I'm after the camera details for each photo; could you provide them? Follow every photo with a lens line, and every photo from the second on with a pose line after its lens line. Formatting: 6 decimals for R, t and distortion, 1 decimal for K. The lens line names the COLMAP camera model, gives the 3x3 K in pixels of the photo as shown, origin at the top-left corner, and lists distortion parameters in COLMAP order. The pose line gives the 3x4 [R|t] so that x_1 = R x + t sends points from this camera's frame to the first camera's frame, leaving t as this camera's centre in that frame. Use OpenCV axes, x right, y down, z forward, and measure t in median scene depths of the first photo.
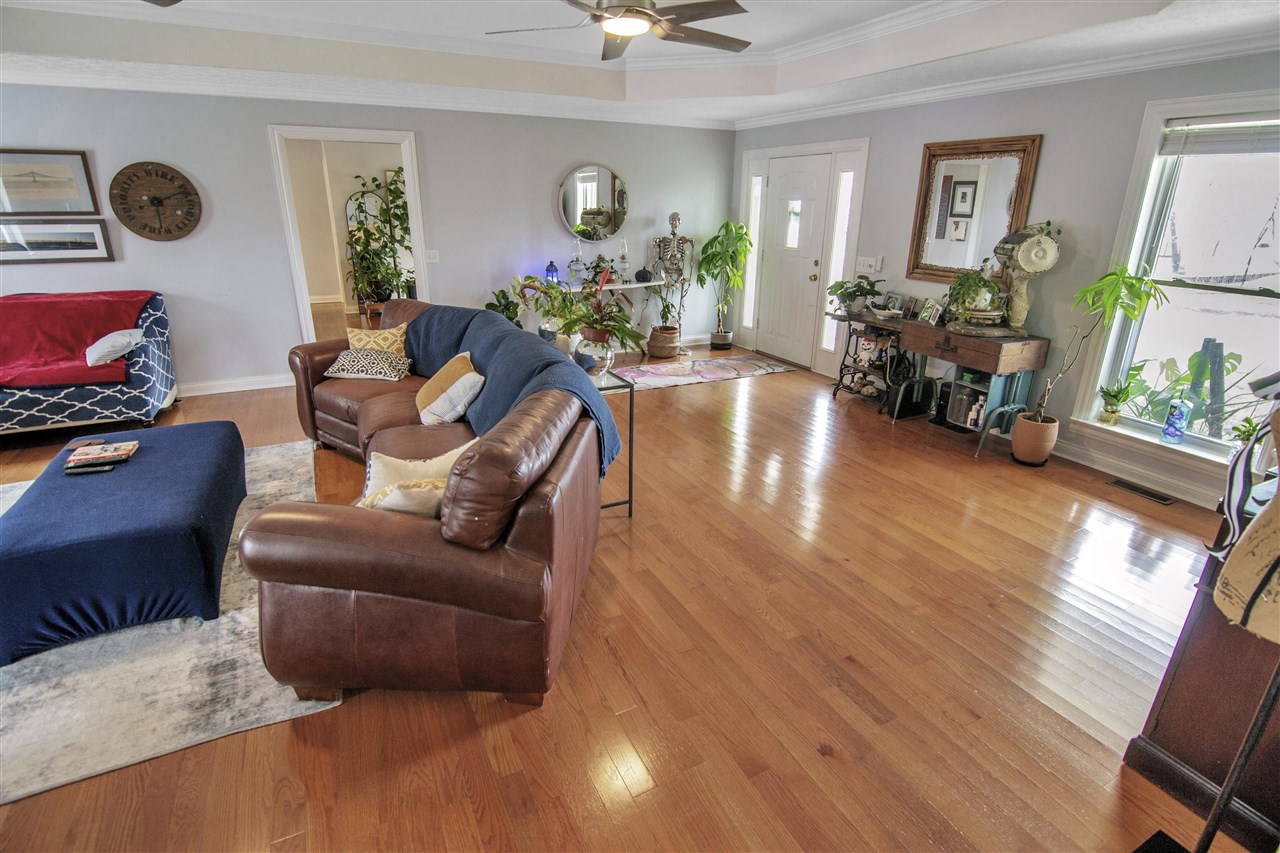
lens RADIAL K [[623.7, 0, 644.7], [0, 623.7, 423.2], [0, 0, 1]] dist [-0.015762, -0.003123]
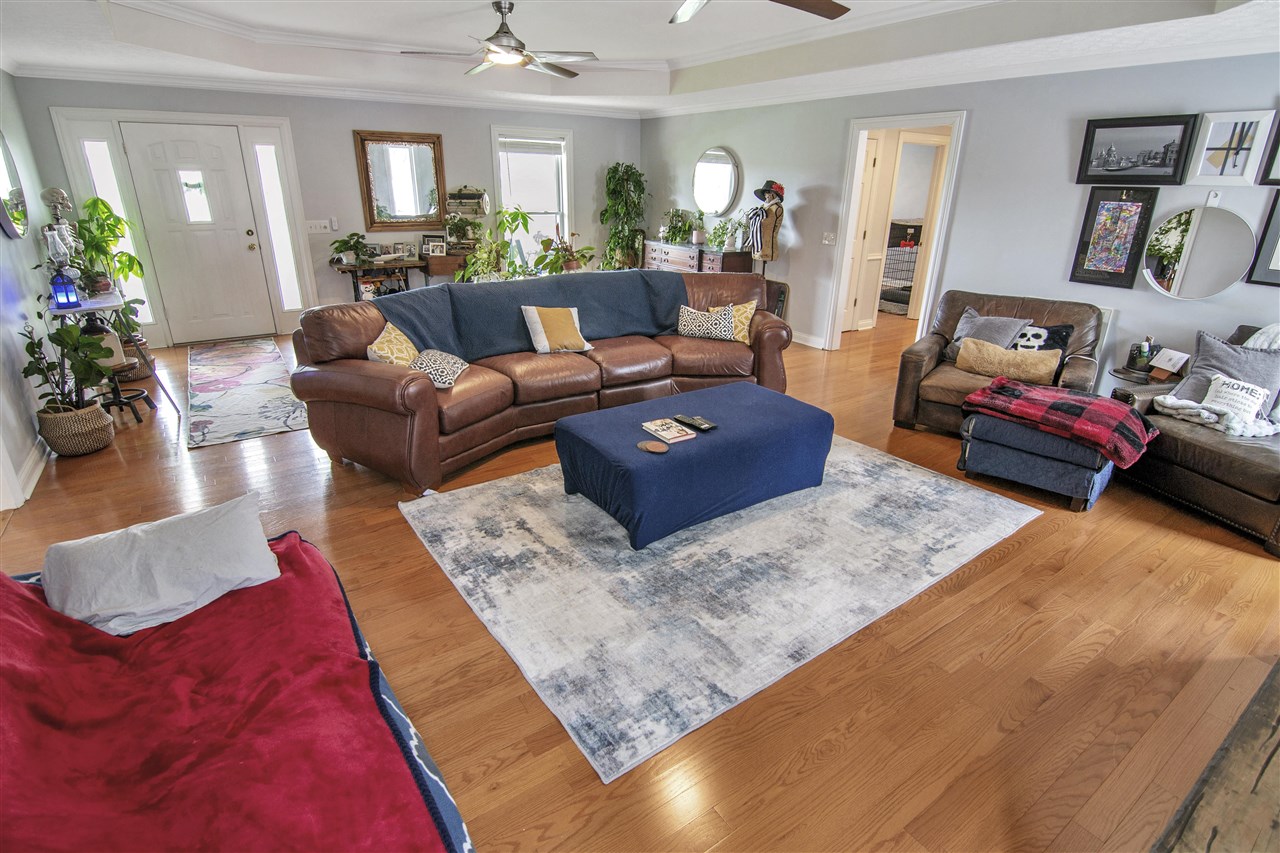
lens RADIAL K [[623.7, 0, 644.2], [0, 623.7, 424.1], [0, 0, 1]] dist [-0.015762, -0.003123]
pose [[-0.138660, -0.376481, 0.915989, -1.131518], [0.312479, 0.861043, 0.401200, -0.246783], [-0.939750, 0.341858, -0.001749, 0.637371]]
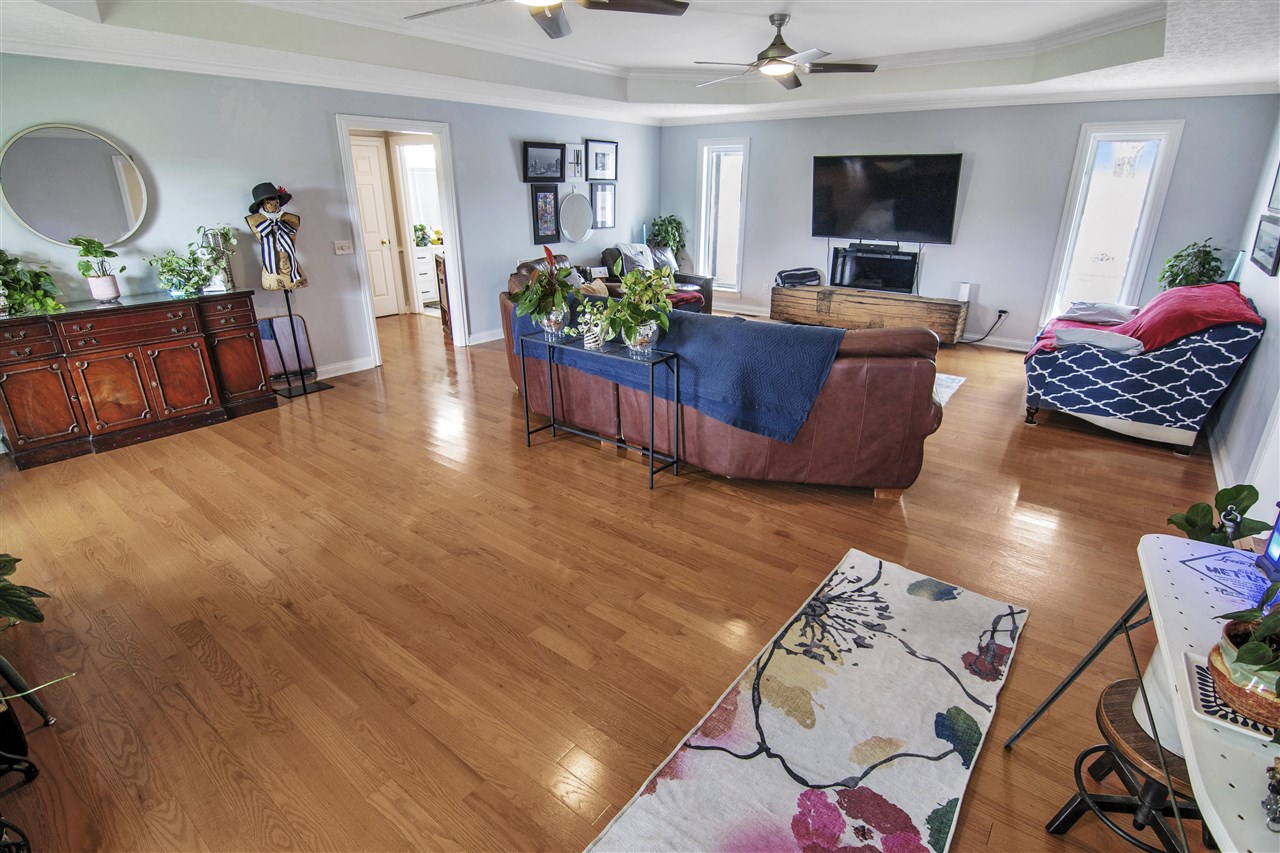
lens RADIAL K [[623.7, 0, 643.5], [0, 623.7, 429.3], [0, 0, 1]] dist [-0.015762, -0.003123]
pose [[-0.905799, 0.138478, -0.400440, 0.186861], [-0.154077, 0.772733, 0.615746, -0.473356], [0.394701, 0.619441, -0.678605, 1.351983]]
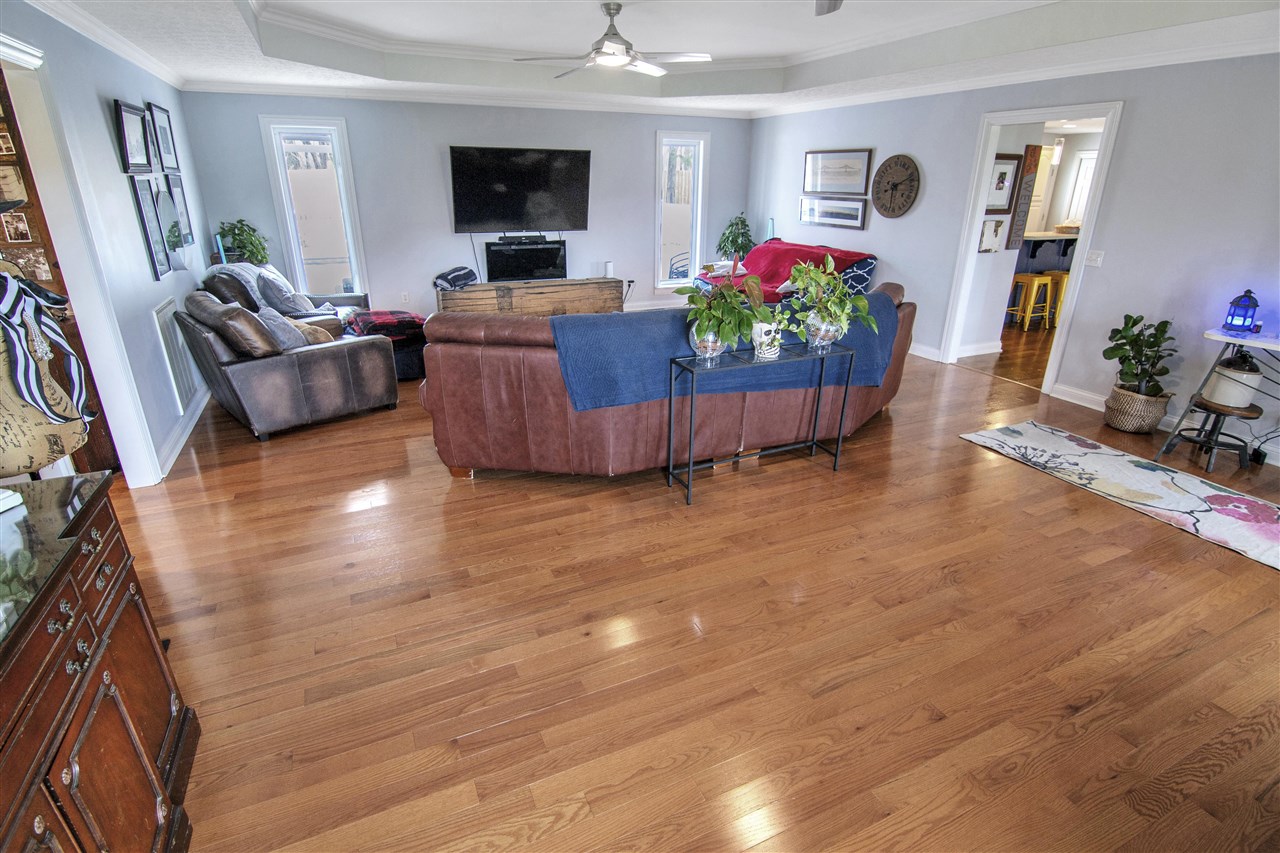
lens RADIAL K [[623.7, 0, 644.1], [0, 623.7, 428.9], [0, 0, 1]] dist [-0.015762, -0.003123]
pose [[-0.037405, 0.355649, -0.933871, 0.614663], [-0.336858, 0.875341, 0.346851, -0.196118], [0.940812, 0.327556, 0.087061, 0.578292]]
